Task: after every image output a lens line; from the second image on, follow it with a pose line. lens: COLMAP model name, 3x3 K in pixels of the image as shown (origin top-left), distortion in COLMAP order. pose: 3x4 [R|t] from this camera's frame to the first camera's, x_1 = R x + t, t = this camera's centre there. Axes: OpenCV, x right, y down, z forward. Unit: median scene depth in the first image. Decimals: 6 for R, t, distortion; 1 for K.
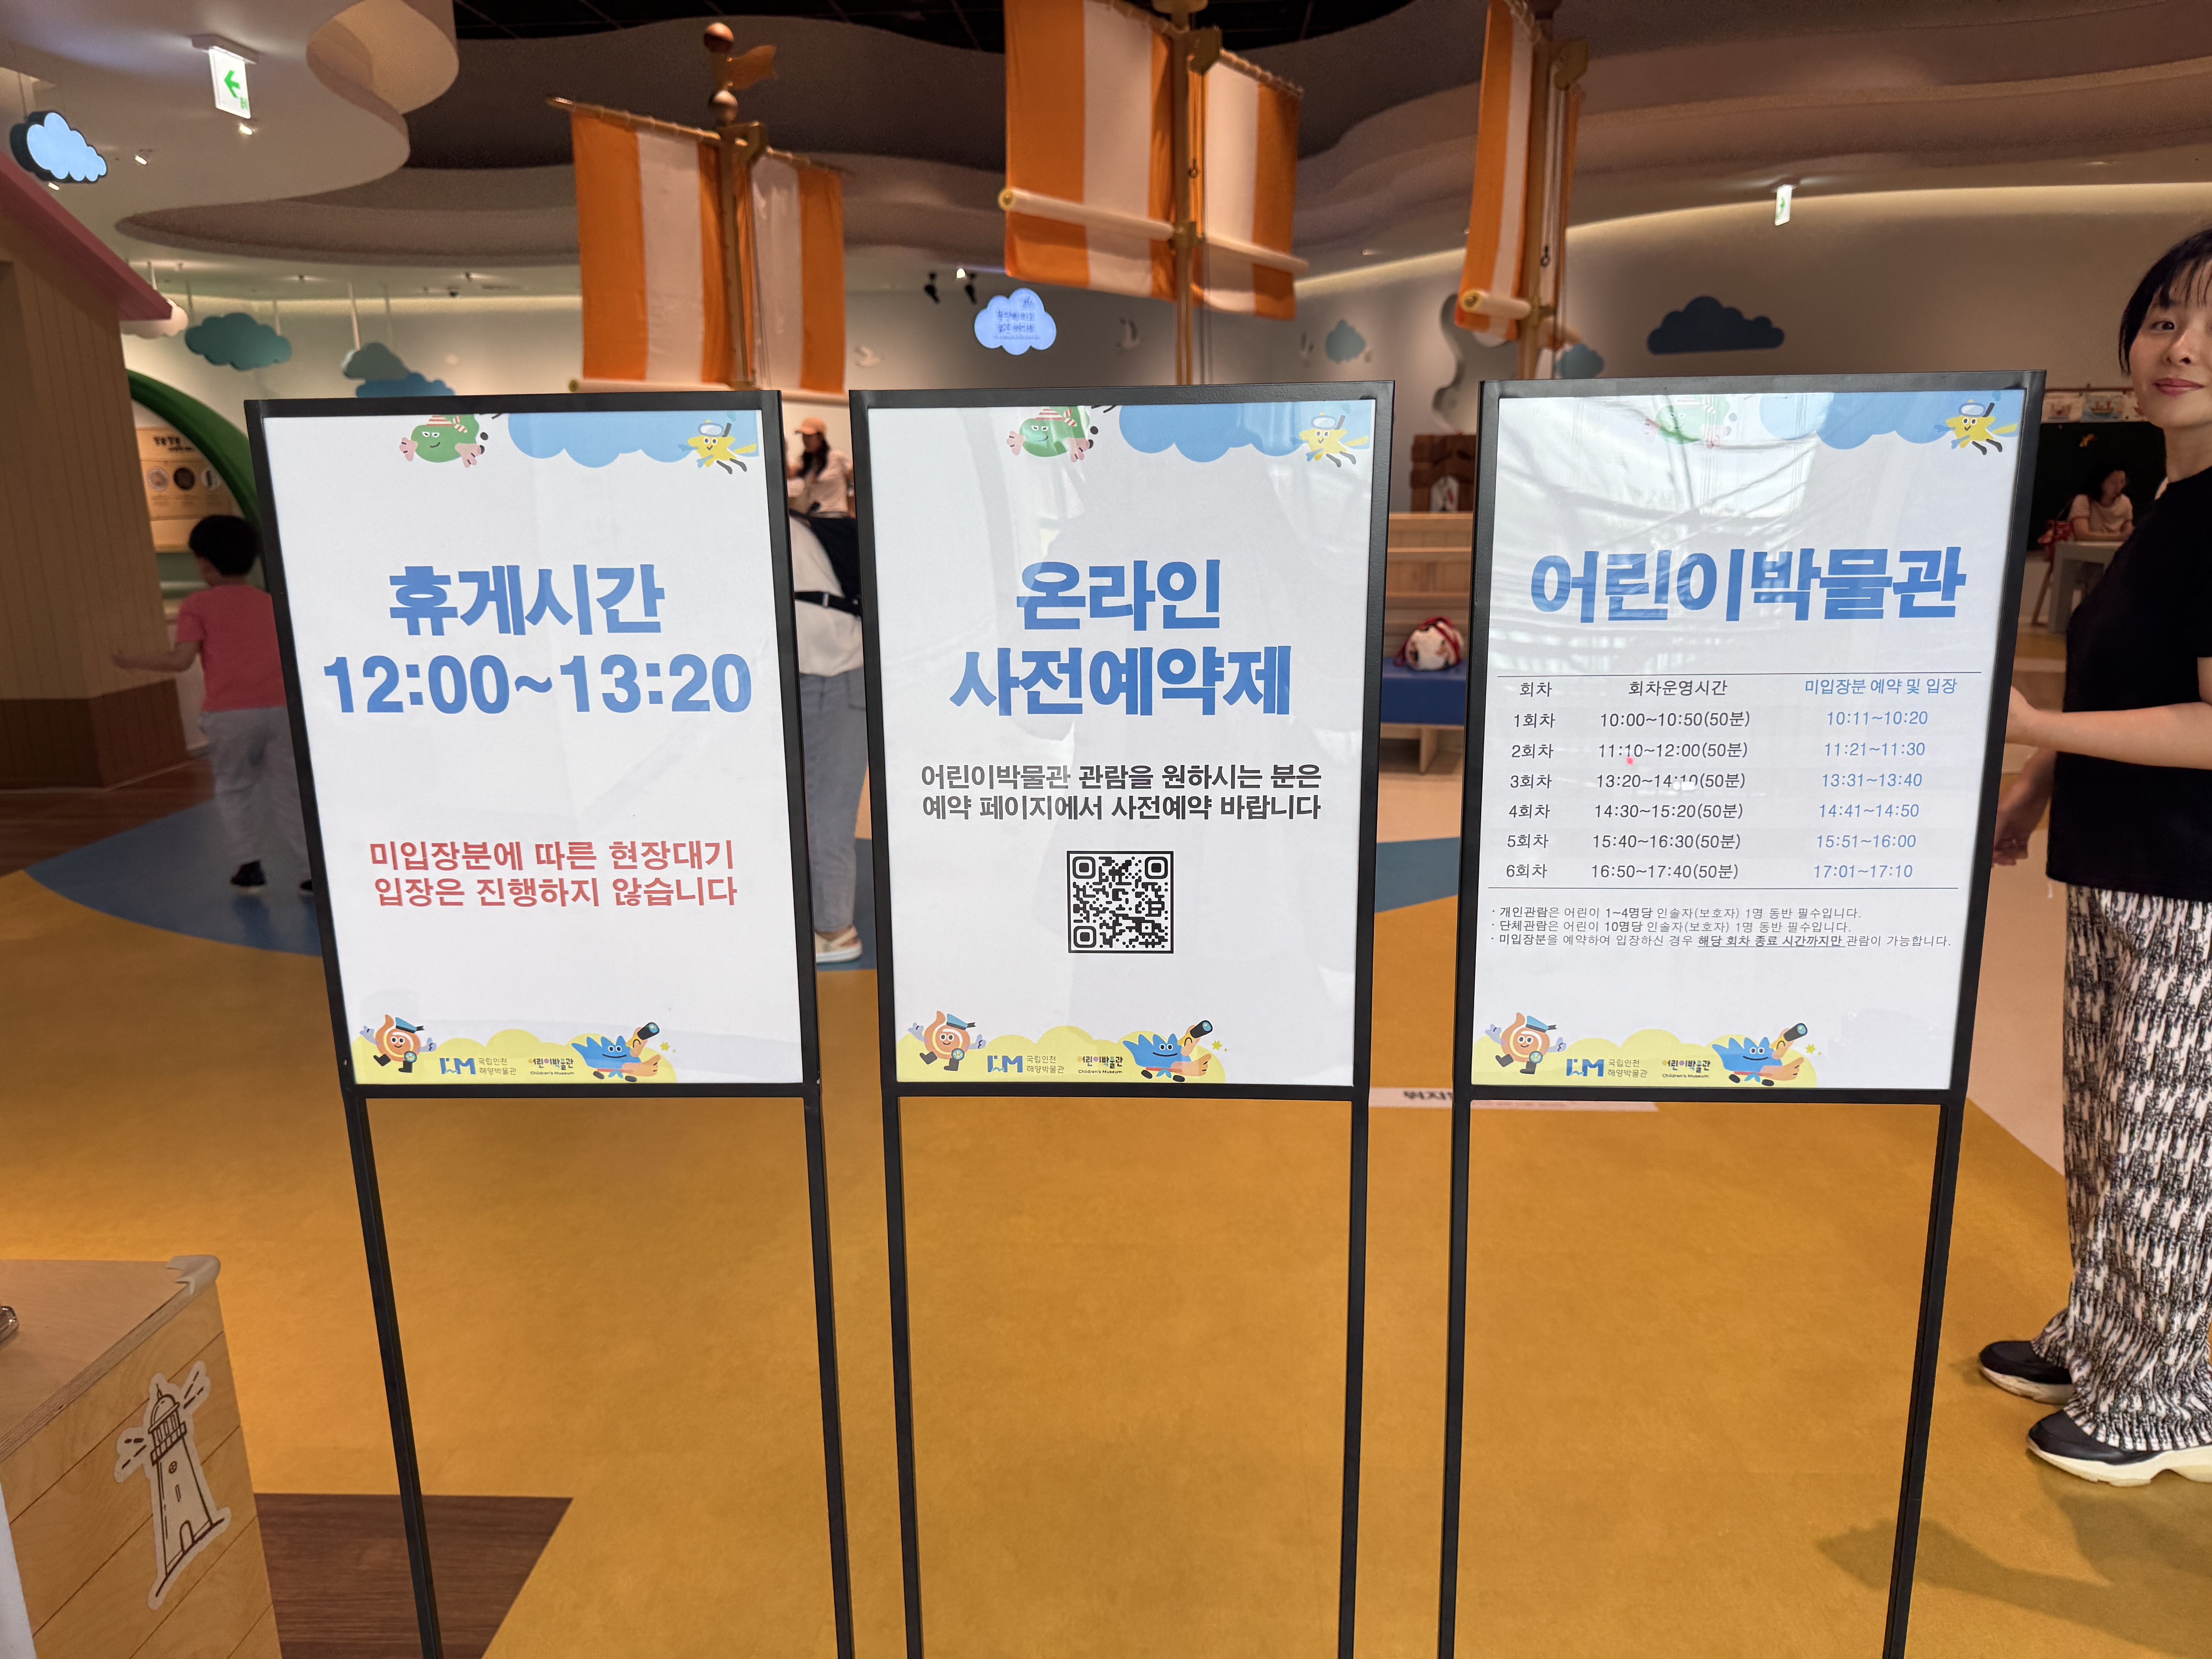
lens RADIAL K [[1508.1, 0, 1106.0], [0, 1508.1, 829.5], [0, 0, 1]] dist [-0.005172, -0.002698]
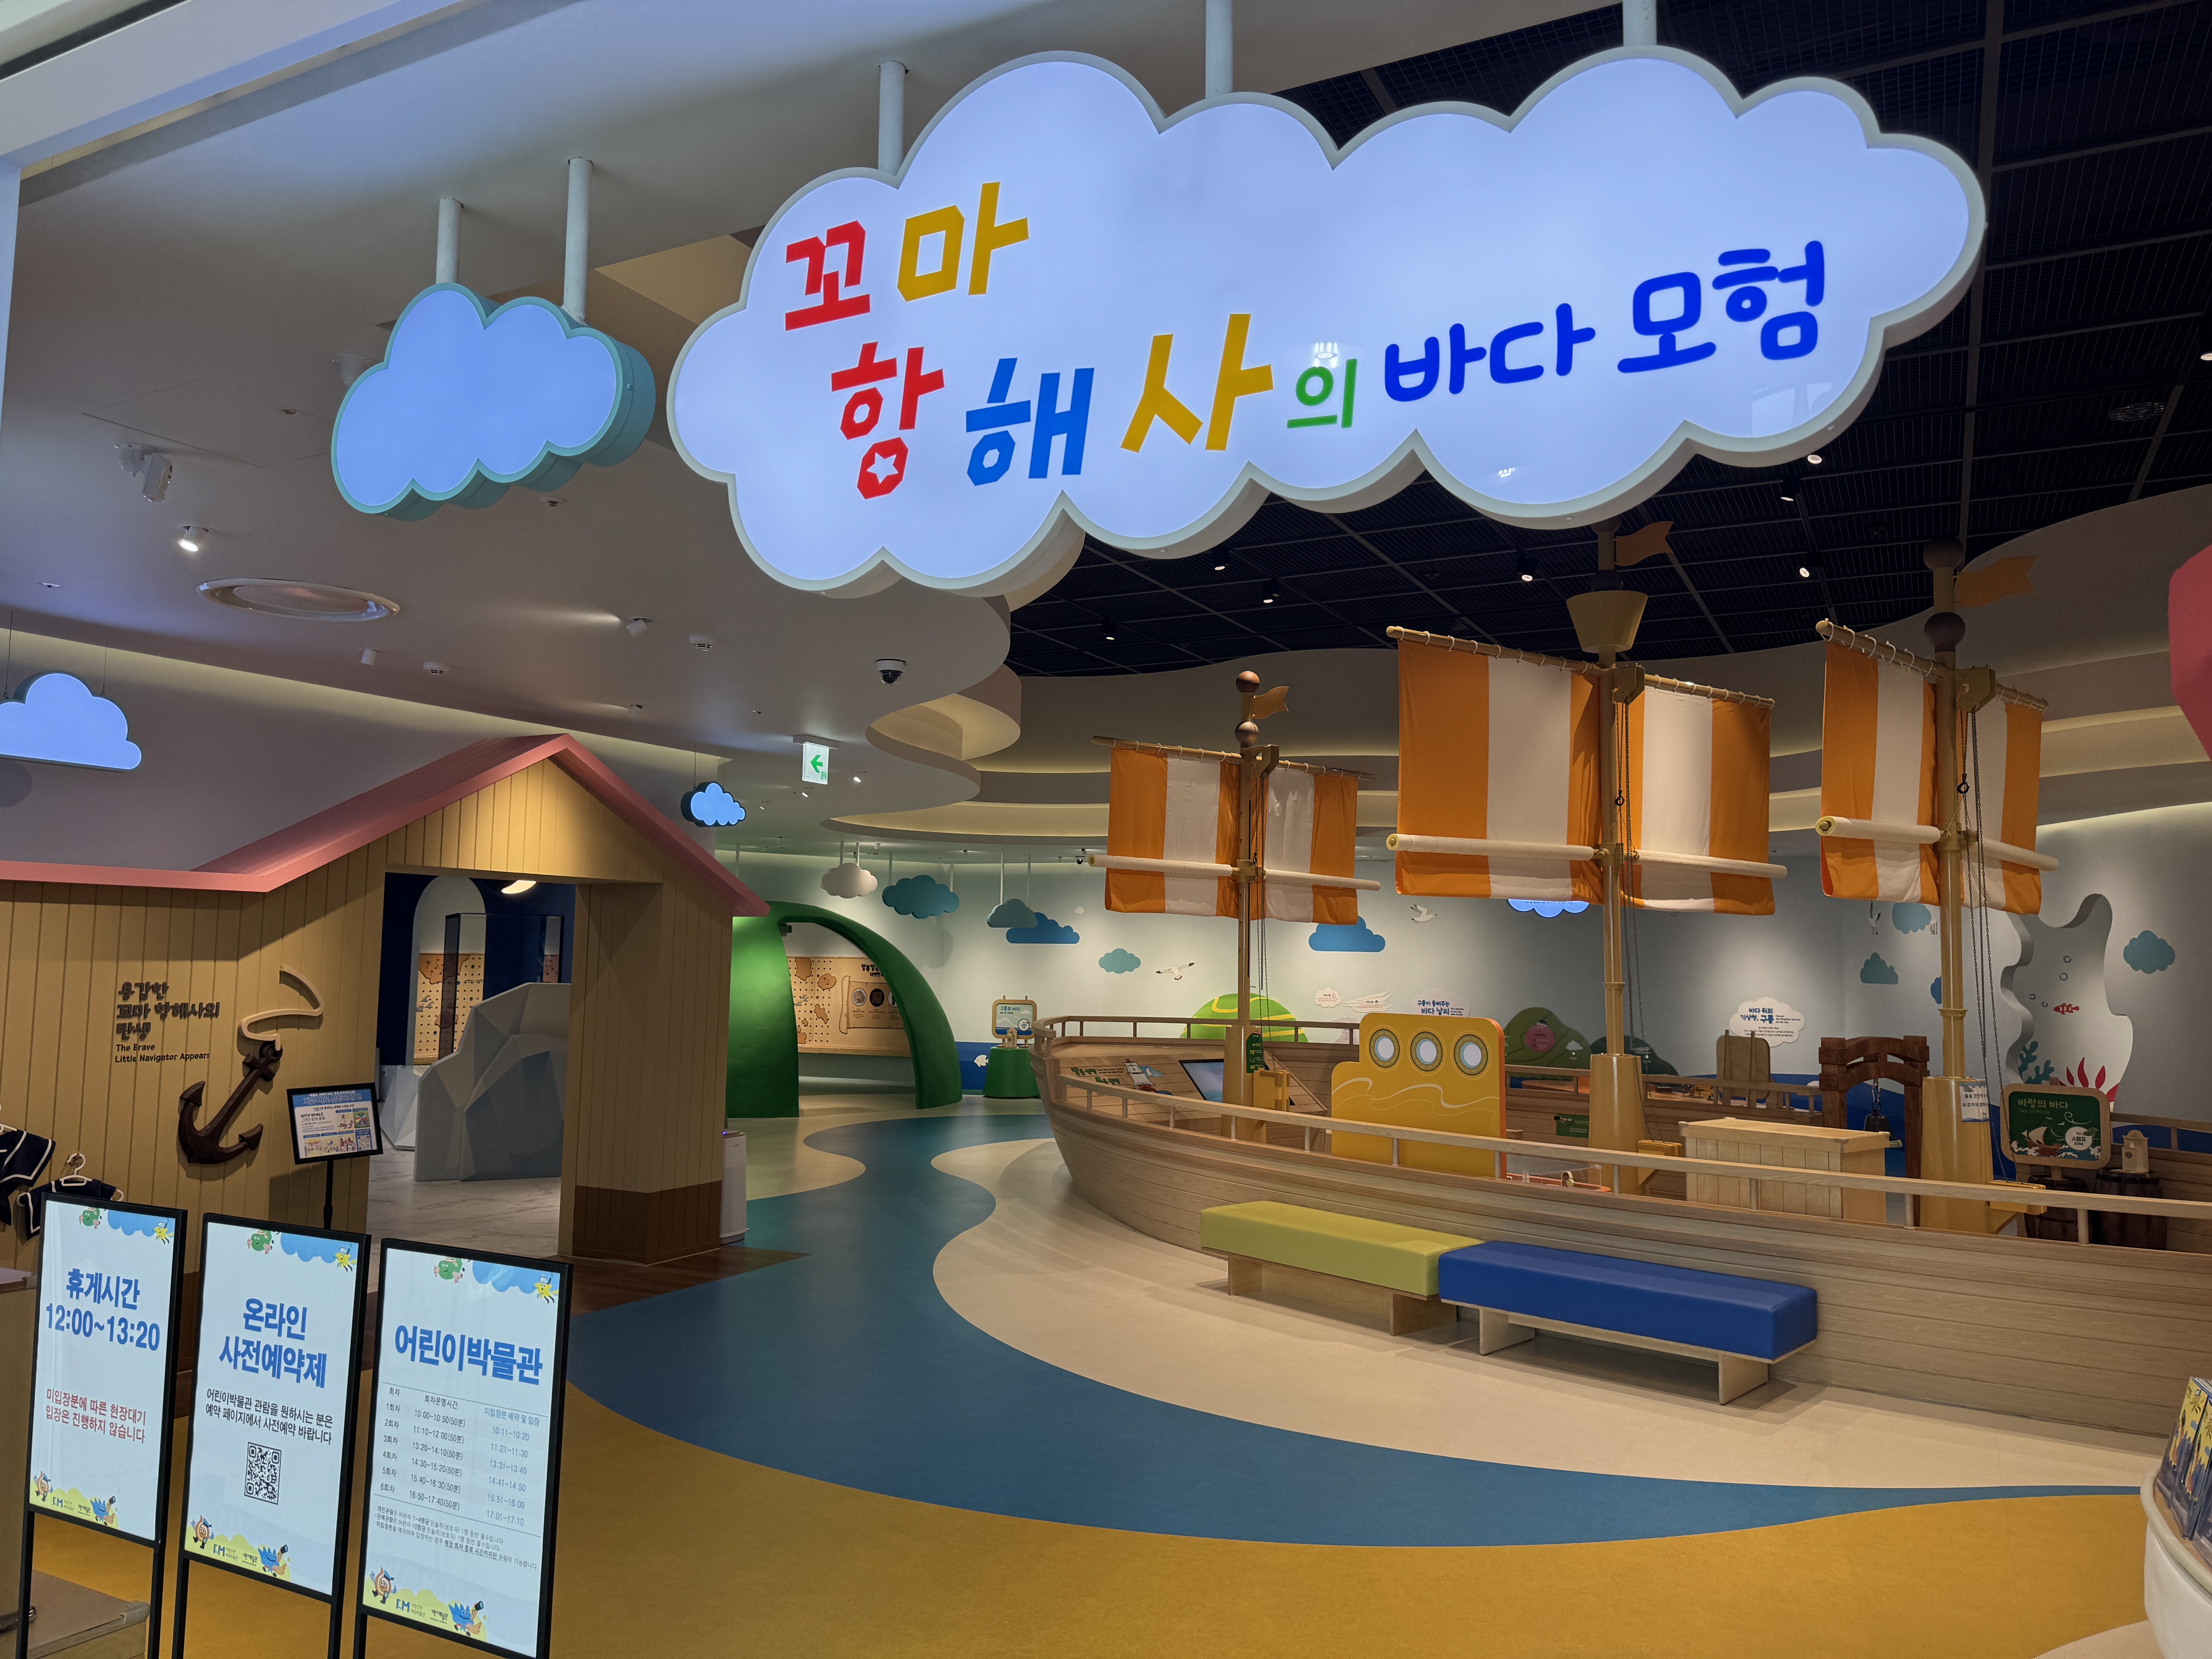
lens RADIAL K [[1469.0, 0, 1099.4], [0, 1469.0, 851.8], [0, 0, 1]] dist [0.015758, -0.001066]
pose [[0.913659, -0.002162, -0.406475, 1.920949], [-0.131276, 0.944830, -0.300105, -0.301510], [0.384698, 0.327554, 0.862969, -0.588634]]
